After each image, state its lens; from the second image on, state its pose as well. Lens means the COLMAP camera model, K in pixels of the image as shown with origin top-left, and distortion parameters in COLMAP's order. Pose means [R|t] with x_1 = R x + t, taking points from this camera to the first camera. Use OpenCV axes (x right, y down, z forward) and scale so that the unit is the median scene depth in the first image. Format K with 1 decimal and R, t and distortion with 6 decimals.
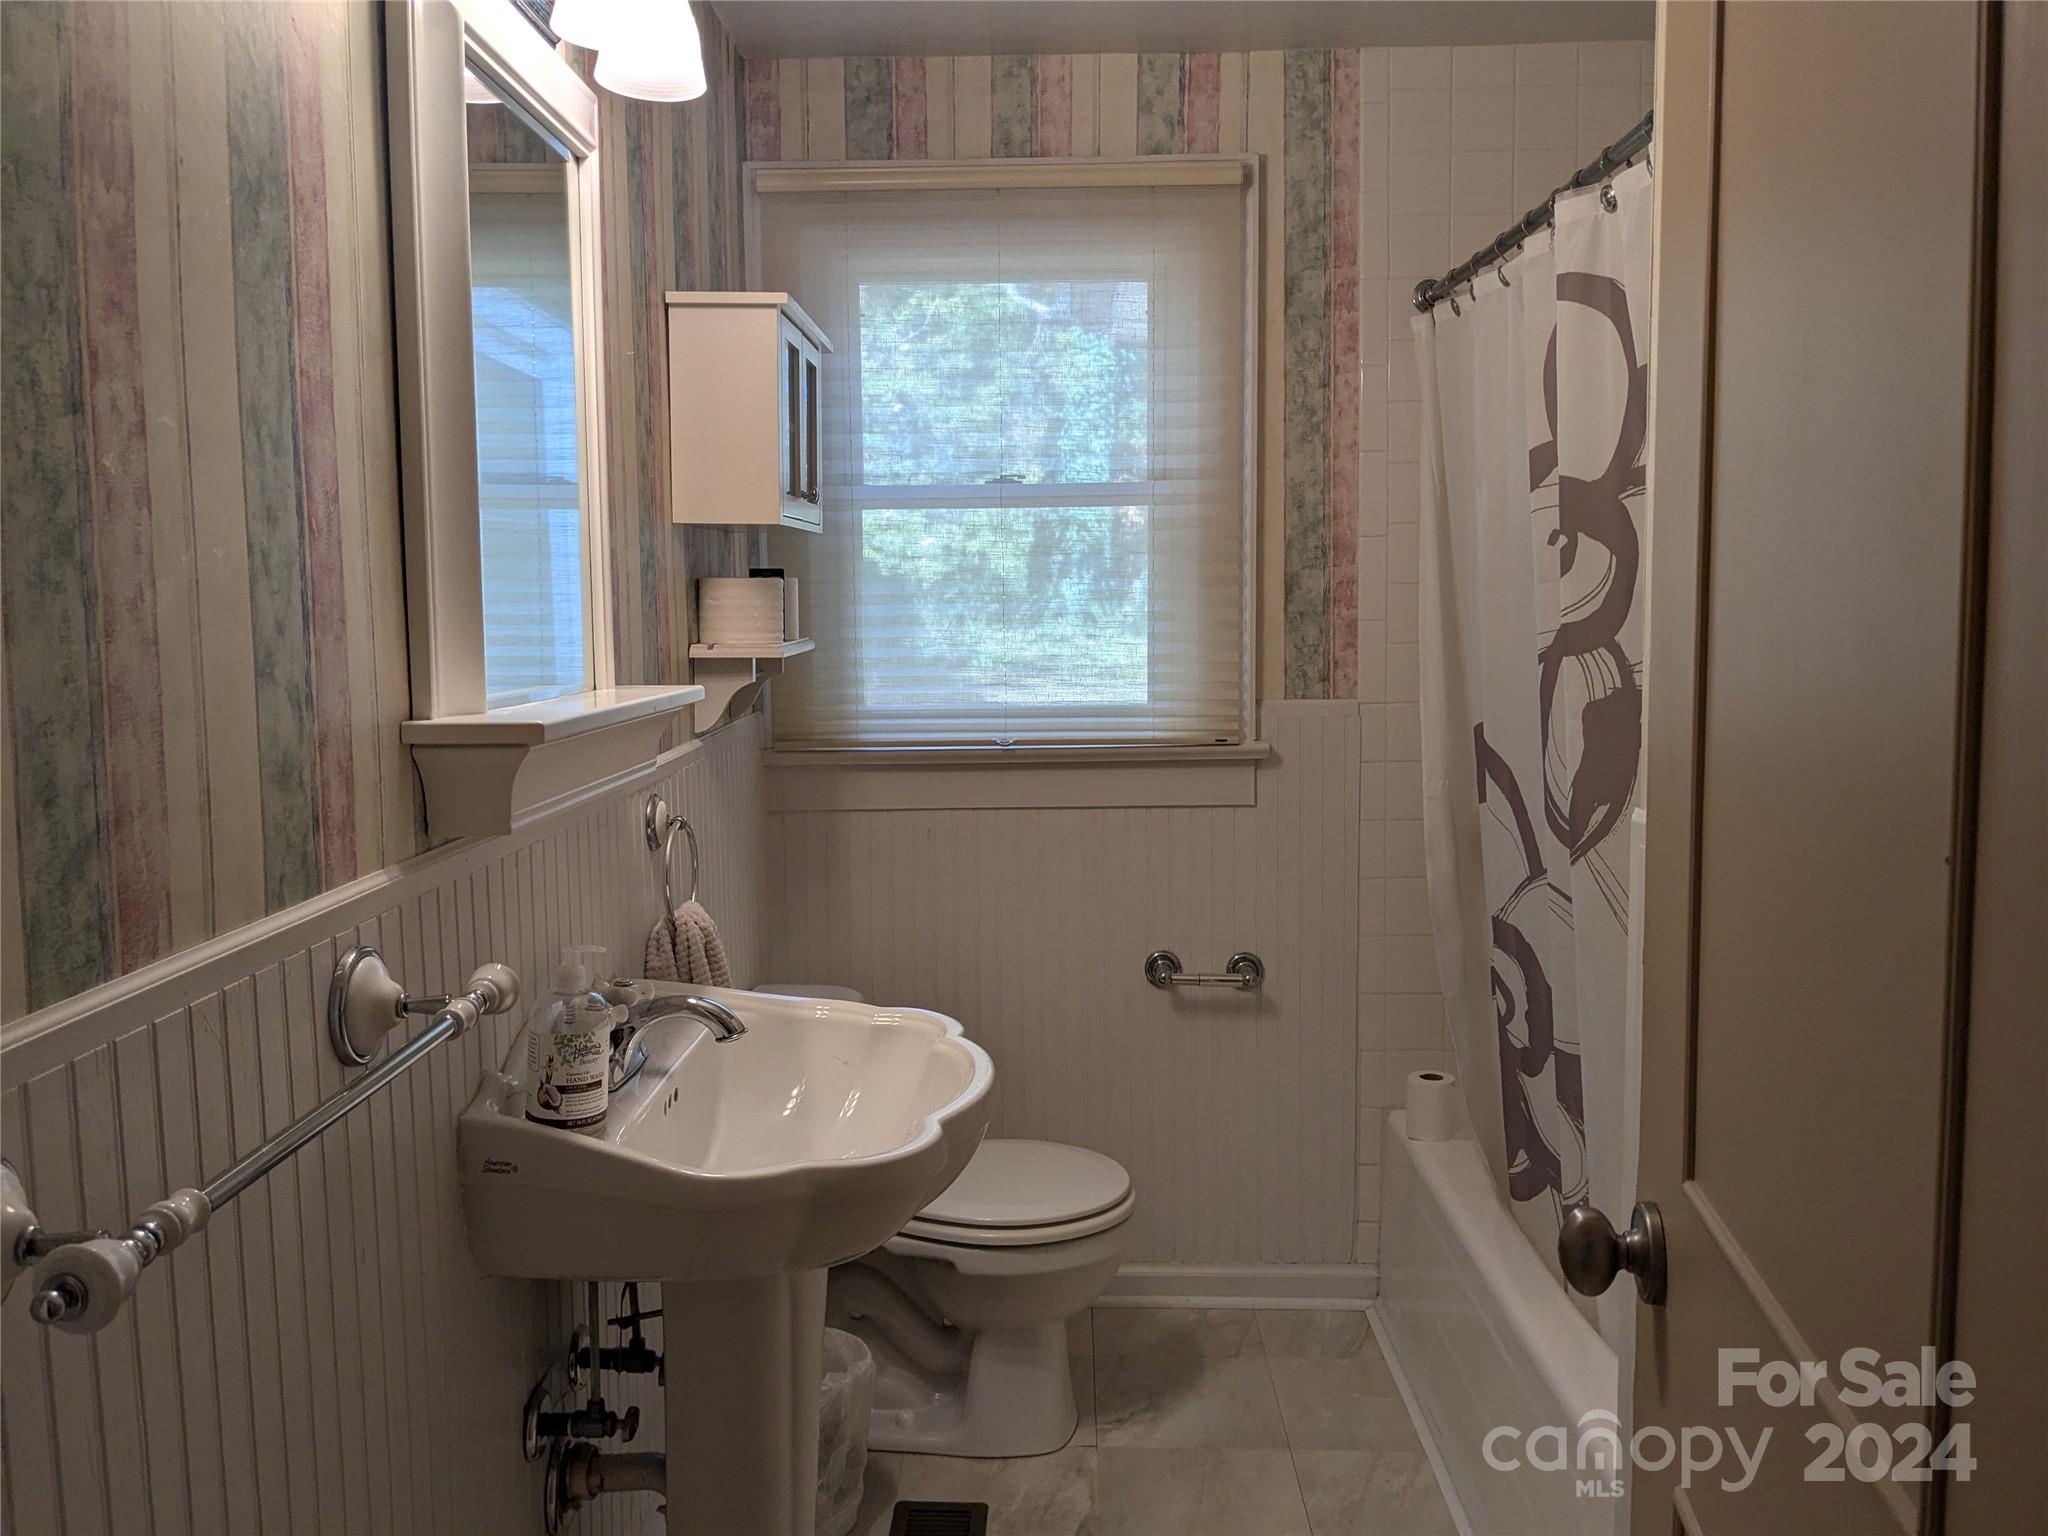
lens RADIAL K [[1635.0, 0, 981.5], [0, 1635.0, 786.1], [0, 0, 1]] dist [0.069247, -0.116198]
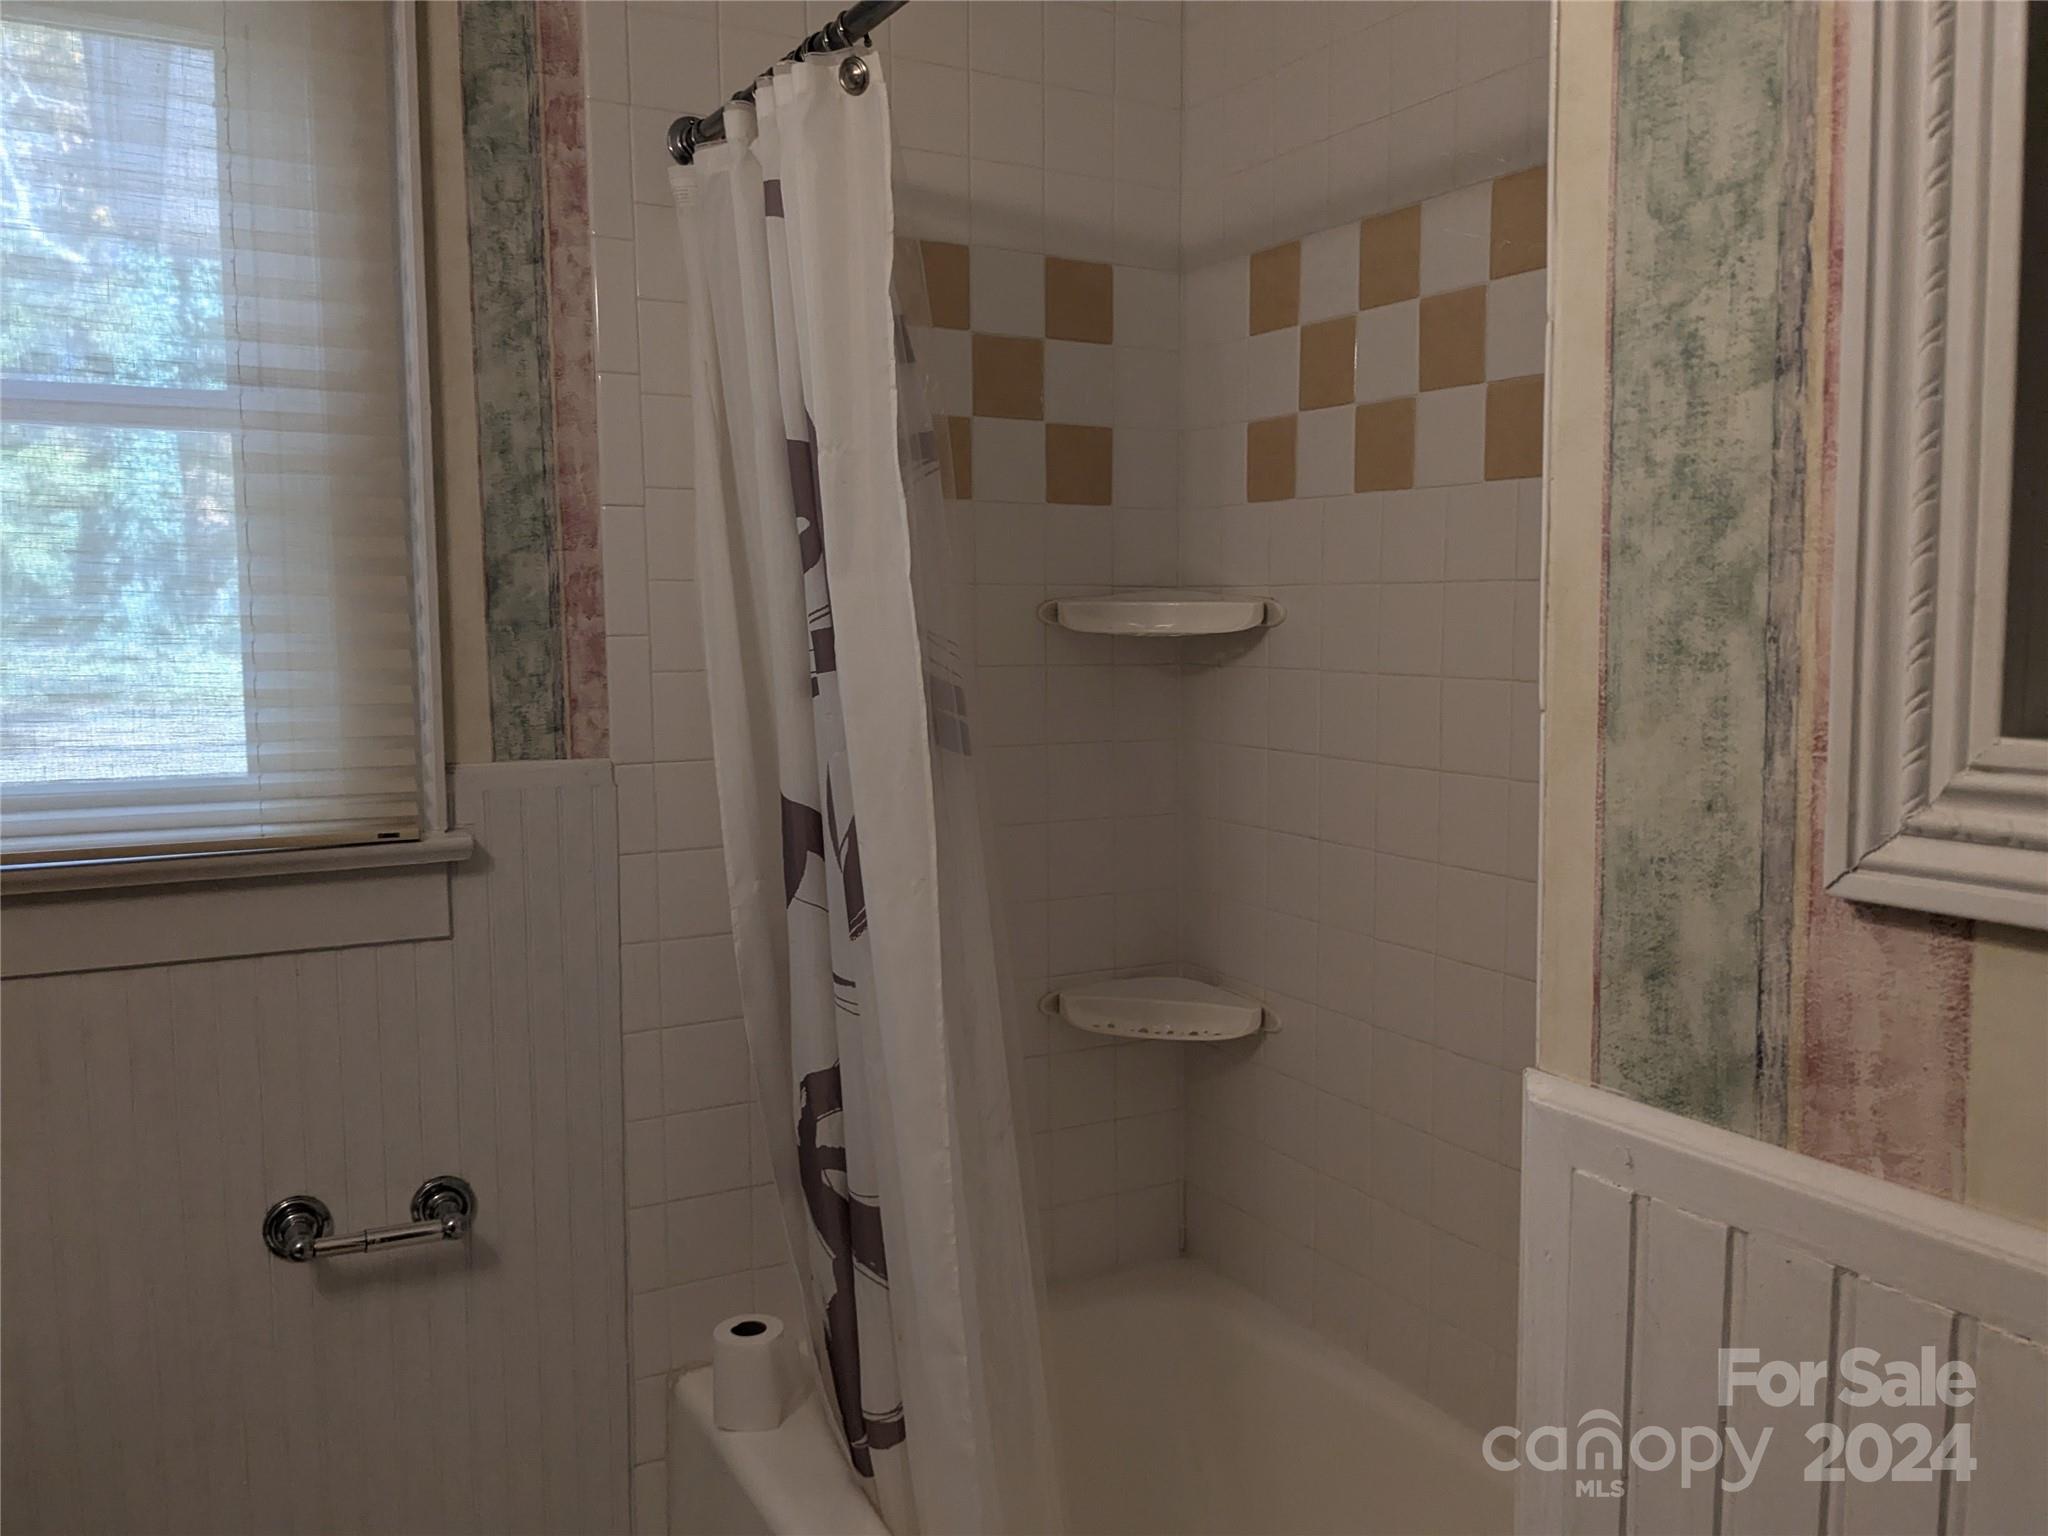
lens RADIAL K [[1599.8, 0, 1027.0], [0, 1599.8, 779.4], [0, 0, 1]] dist [0.035691, -0.064967]
pose [[0.849610, -0.039403, 0.525938, 0.037768], [0.046796, 0.998904, -0.000758, -0.036629], [-0.525332, 0.025255, 0.850522, 0.381734]]
